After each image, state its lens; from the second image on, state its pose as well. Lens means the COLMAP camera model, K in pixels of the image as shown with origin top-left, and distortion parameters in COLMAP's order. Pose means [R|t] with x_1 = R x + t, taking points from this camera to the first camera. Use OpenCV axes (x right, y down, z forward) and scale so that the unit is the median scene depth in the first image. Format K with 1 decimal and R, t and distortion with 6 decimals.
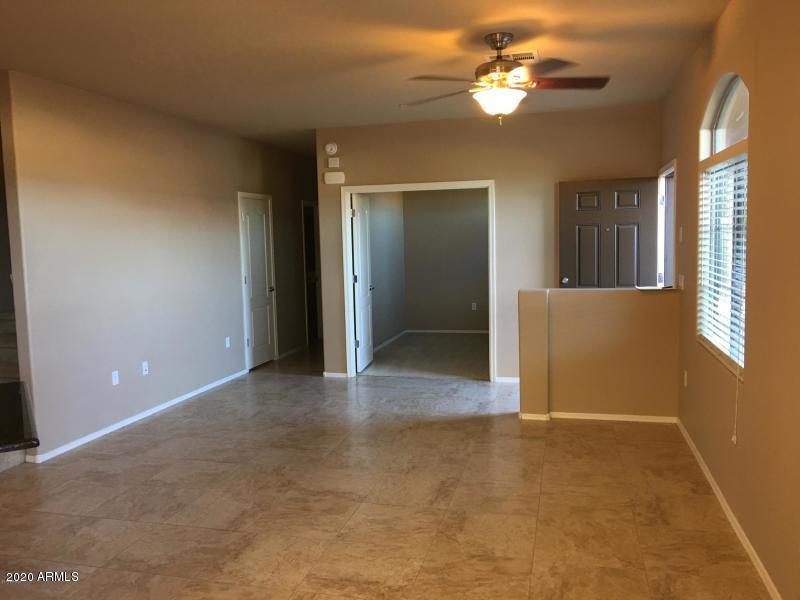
lens RADIAL K [[672.2, 0, 399.3], [0, 672.2, 300.2], [0, 0, 1]] dist [0.026746, -0.040378]
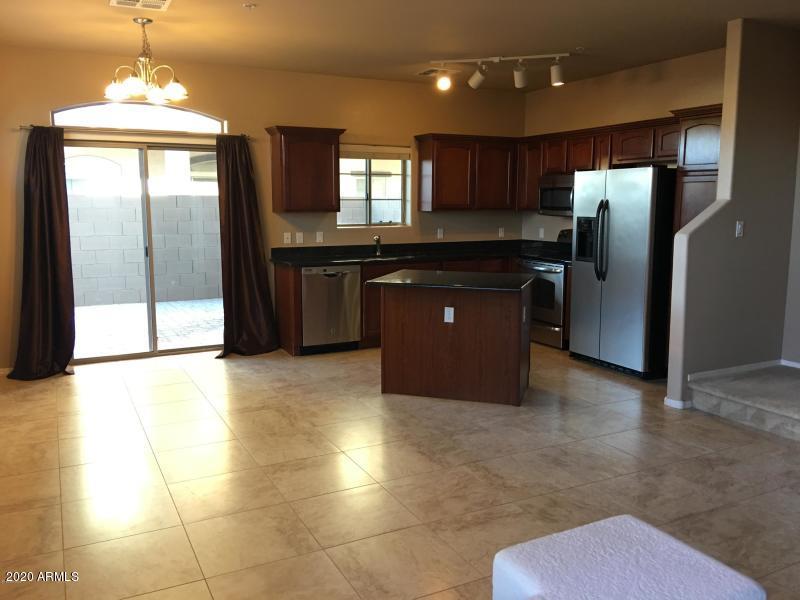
lens RADIAL K [[672.2, 0, 399.3], [0, 672.2, 299.8], [0, 0, 1]] dist [0.026746, -0.040378]
pose [[-0.756585, 0.120053, -0.642780, 0.472393], [-0.042591, 0.971867, 0.231649, -0.149300], [0.652506, 0.202639, -0.730187, 1.588834]]
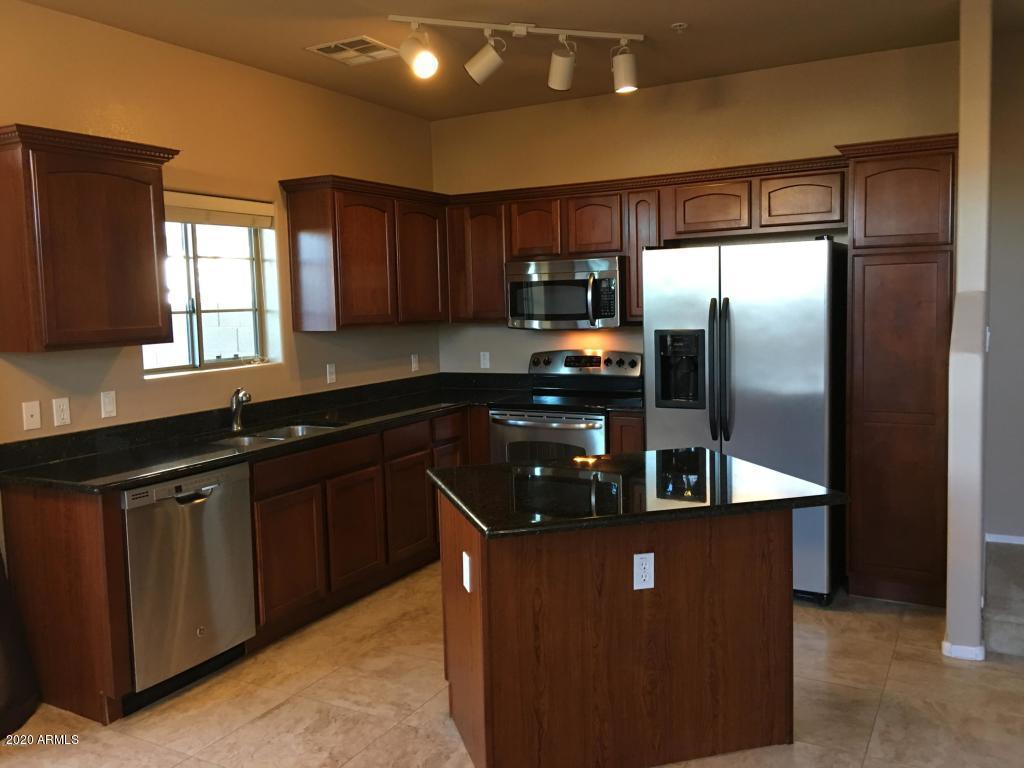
lens RADIAL K [[860.4, 0, 511.4], [0, 860.4, 381.0], [0, 0, 1]] dist [0.026746, -0.040378]
pose [[-0.265400, 0.123634, -0.956179, 0.328738], [-0.055319, 0.988158, 0.143123, -0.099700], [0.962550, 0.090880, -0.255418, 1.047405]]
